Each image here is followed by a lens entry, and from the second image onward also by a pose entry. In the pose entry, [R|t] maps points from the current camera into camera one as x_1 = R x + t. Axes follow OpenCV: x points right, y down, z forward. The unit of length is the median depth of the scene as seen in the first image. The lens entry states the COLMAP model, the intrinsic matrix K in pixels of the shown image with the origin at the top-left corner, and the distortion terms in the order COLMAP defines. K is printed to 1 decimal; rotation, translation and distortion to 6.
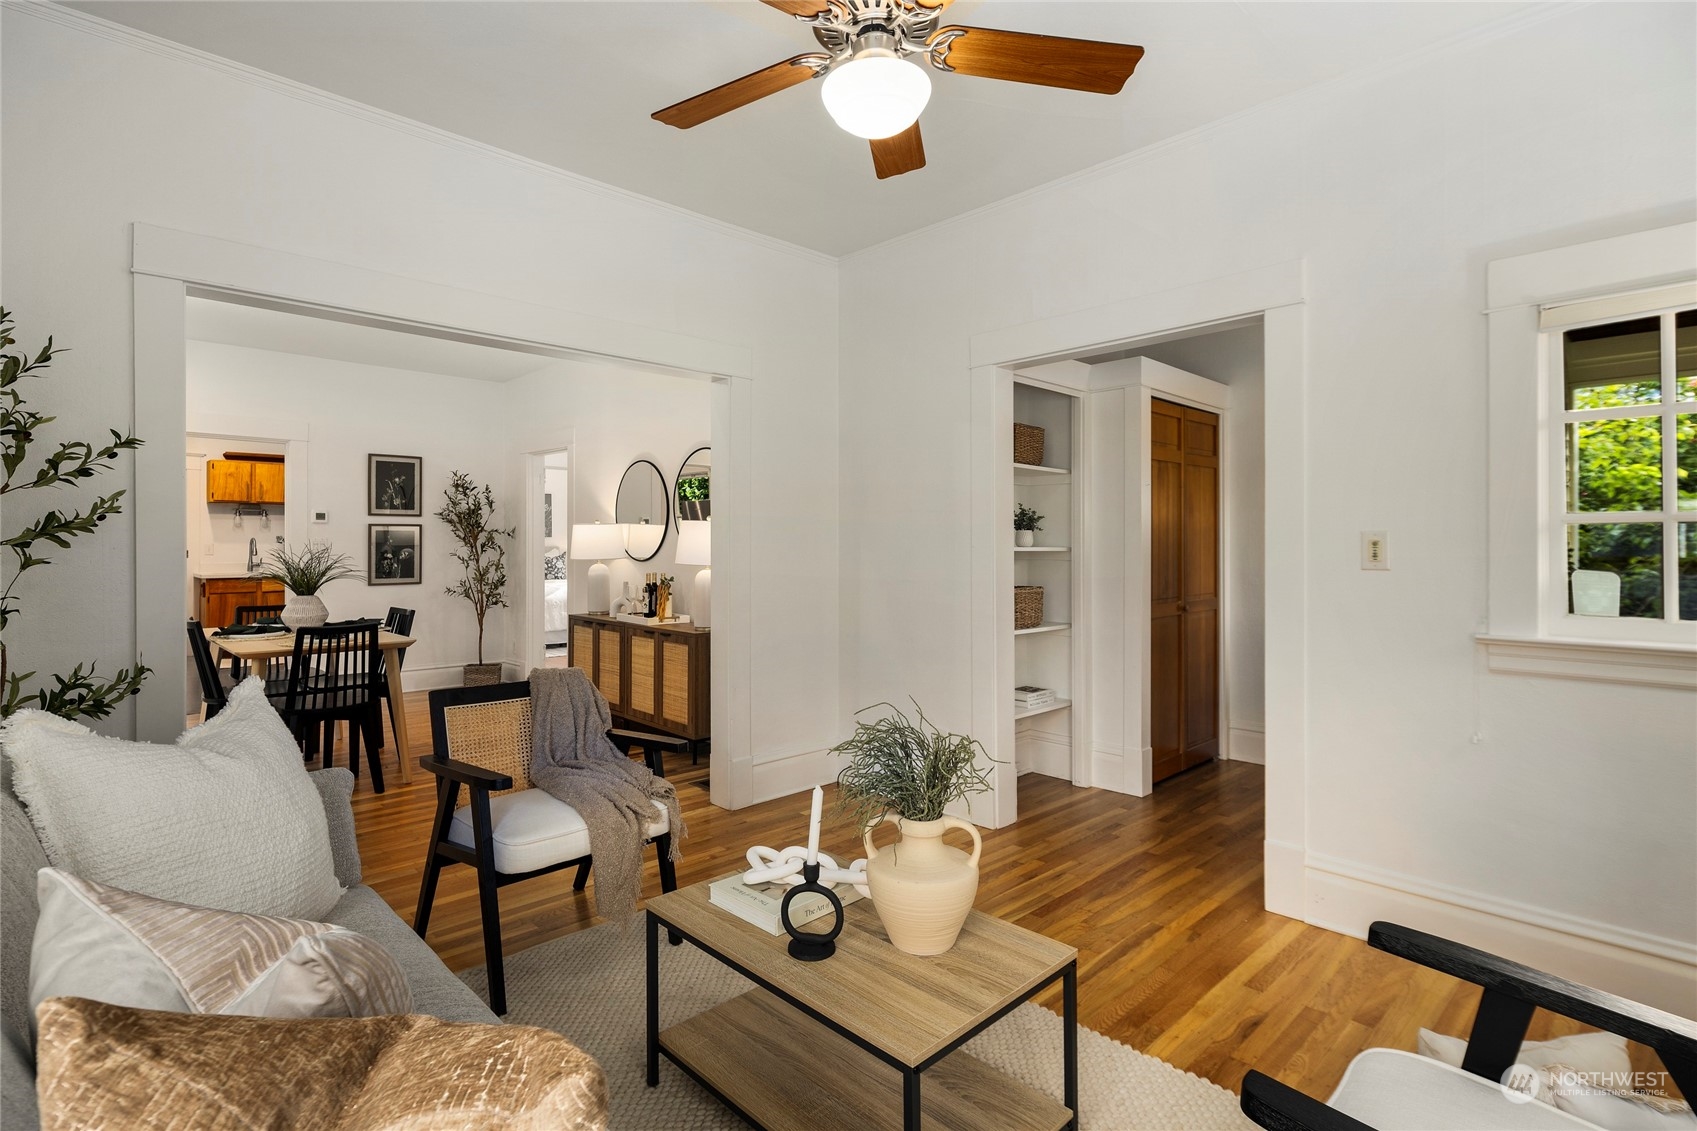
lens RADIAL K [[827.3, 0, 836.8], [0, 827.3, 541.6], [0, 0, 1]] dist [0.006802, -0.005409]
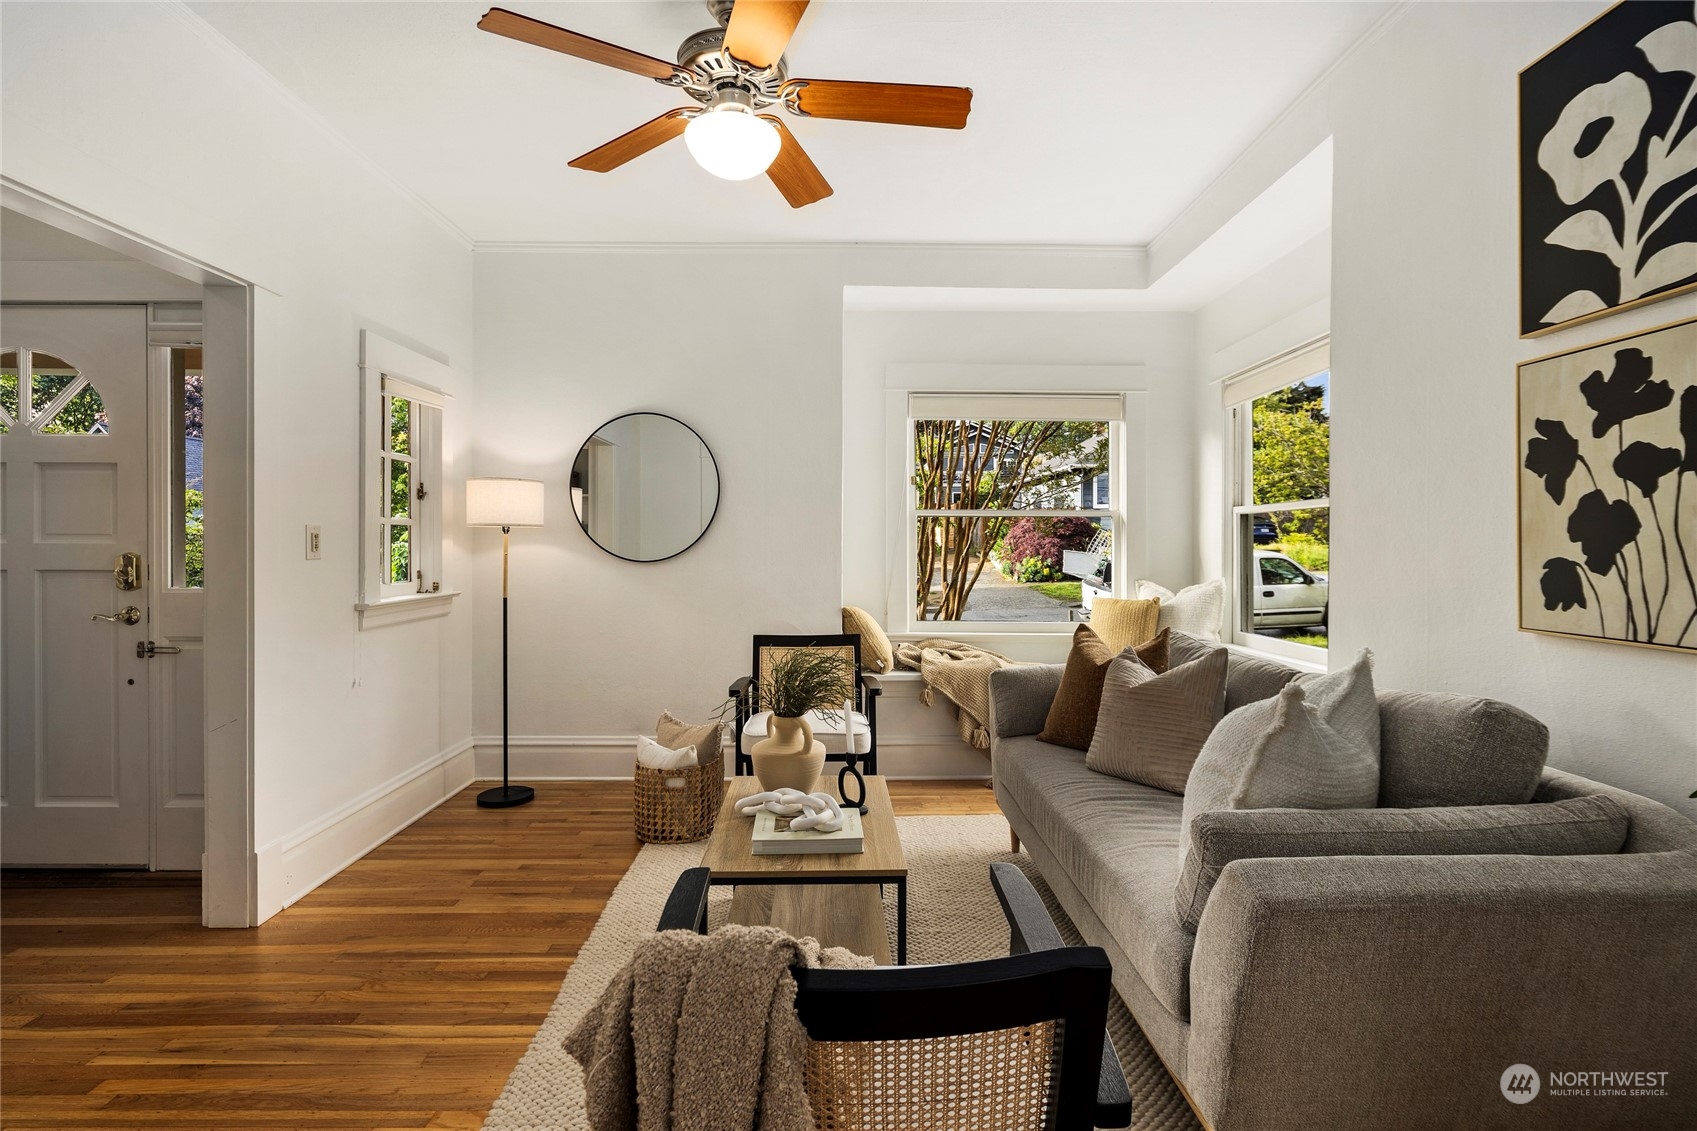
lens RADIAL K [[827.3, 0, 834.4], [0, 827.3, 542.0], [0, 0, 1]] dist [0.006802, -0.005409]
pose [[-0.727865, -0.002328, 0.685717, -0.238673], [-0.001859, 0.999997, 0.001421, 0.002434], [-0.685718, -0.000240, -0.727867, 0.489498]]
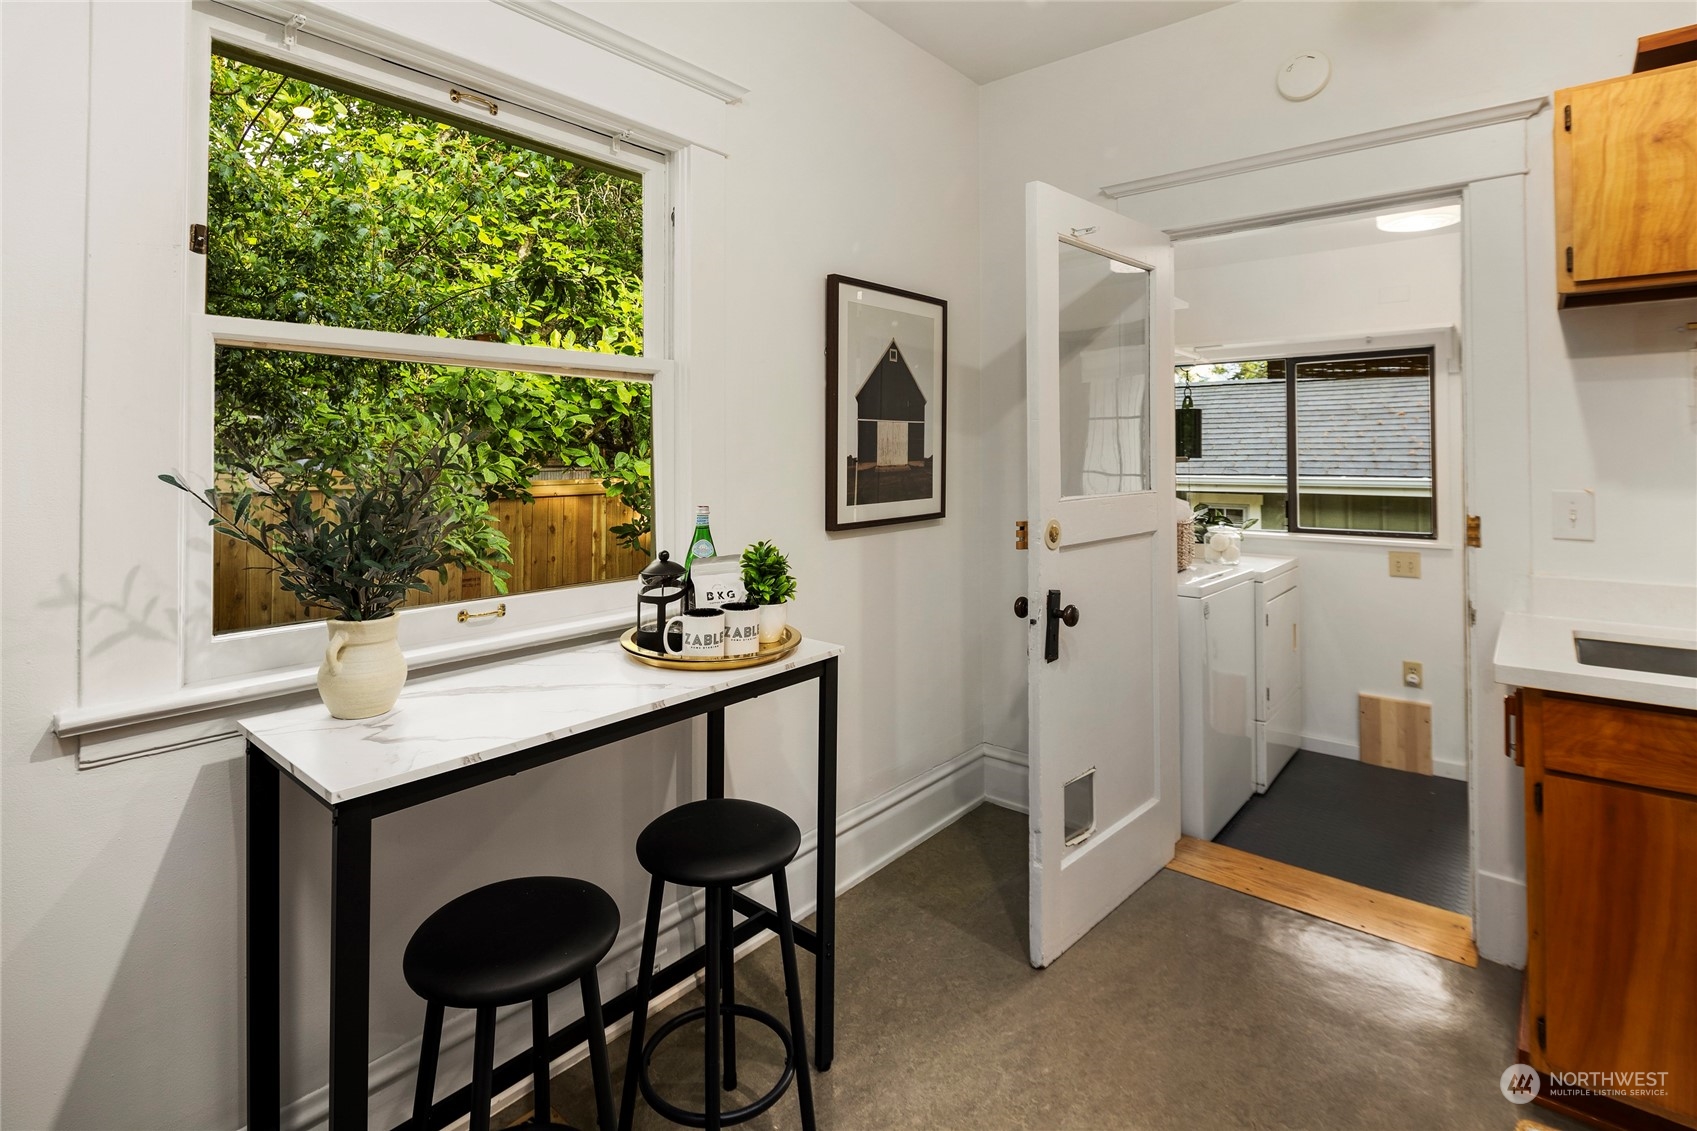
lens RADIAL K [[827.3, 0, 841.9], [0, 827.3, 439.1], [0, 0, 1]] dist [0.006802, -0.005409]
pose [[0.112565, -0.017552, -0.993489, -0.727255], [0.004755, 0.999842, -0.017125, -0.011020], [0.993633, -0.002797, 0.112631, 1.017789]]
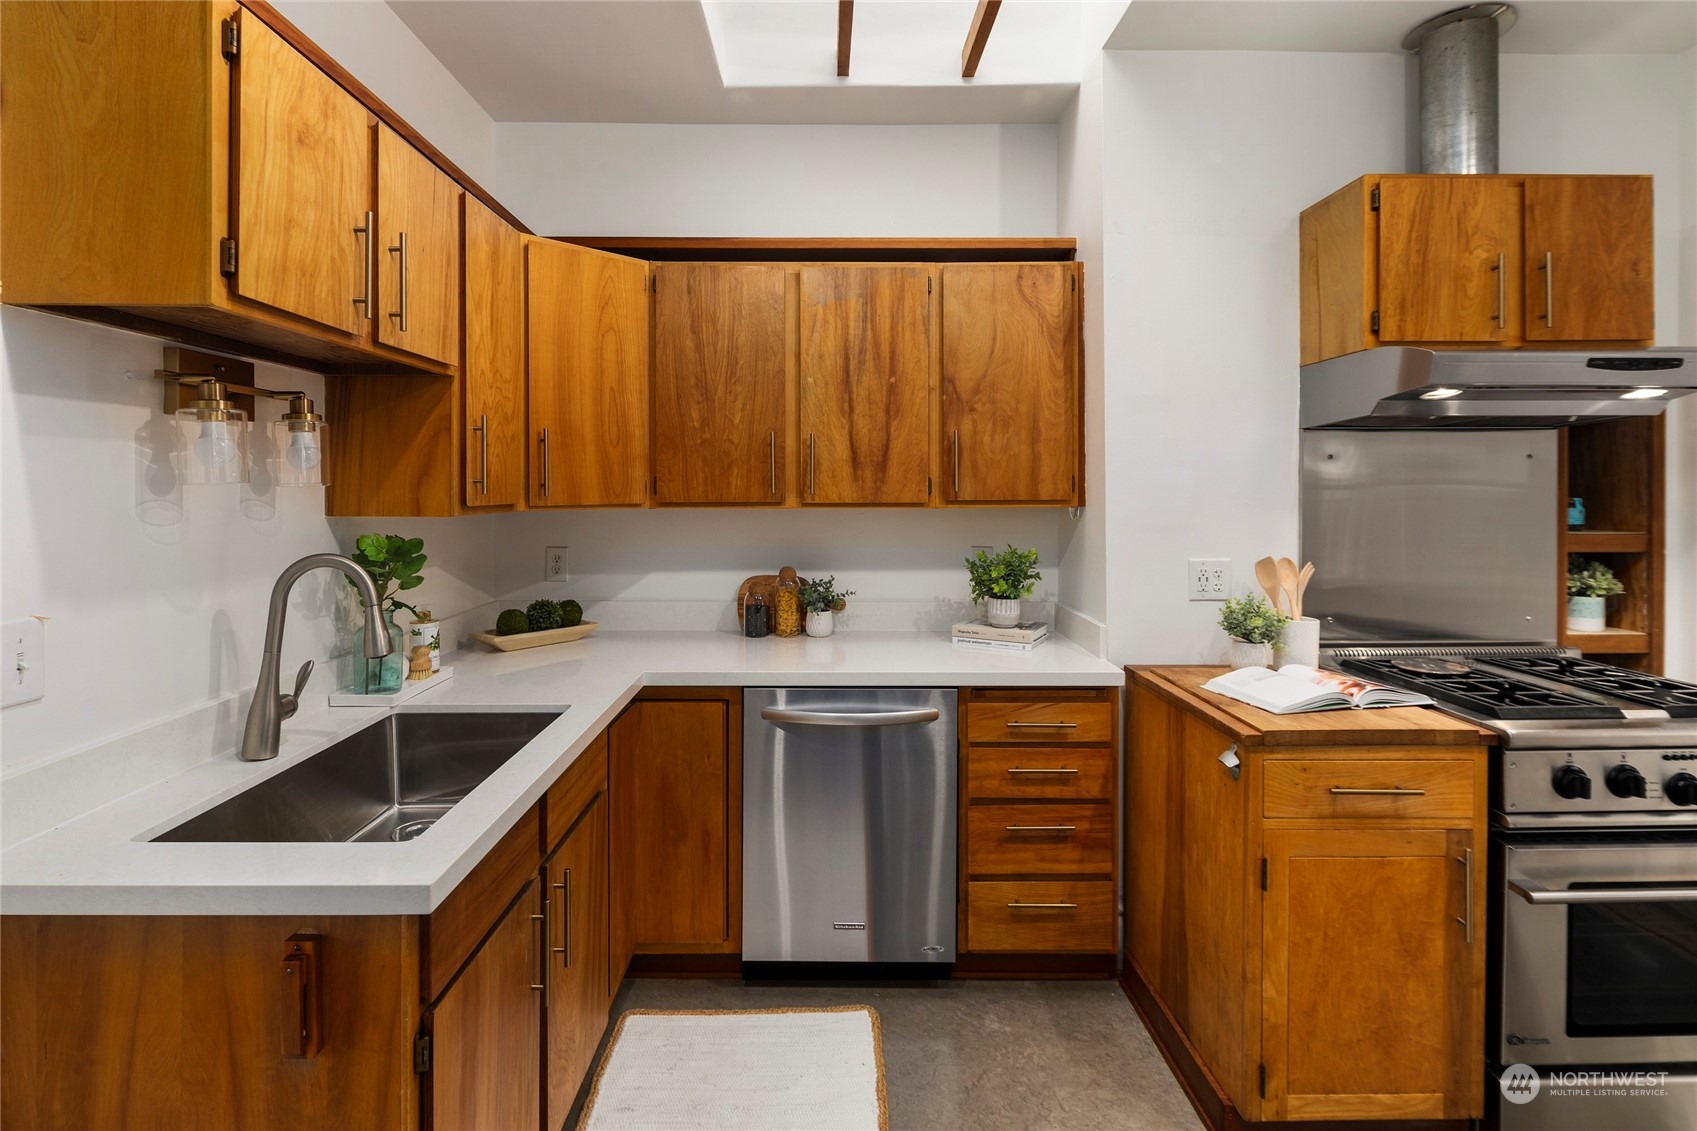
lens RADIAL K [[827.3, 0, 841.7], [0, 827.3, 488.8], [0, 0, 1]] dist [0.006802, -0.005409]
pose [[0.680709, -0.002465, 0.732550, -1.000416], [0.000739, 0.999996, 0.002677, -0.023964], [-0.732554, -0.001281, 0.680708, 1.067457]]
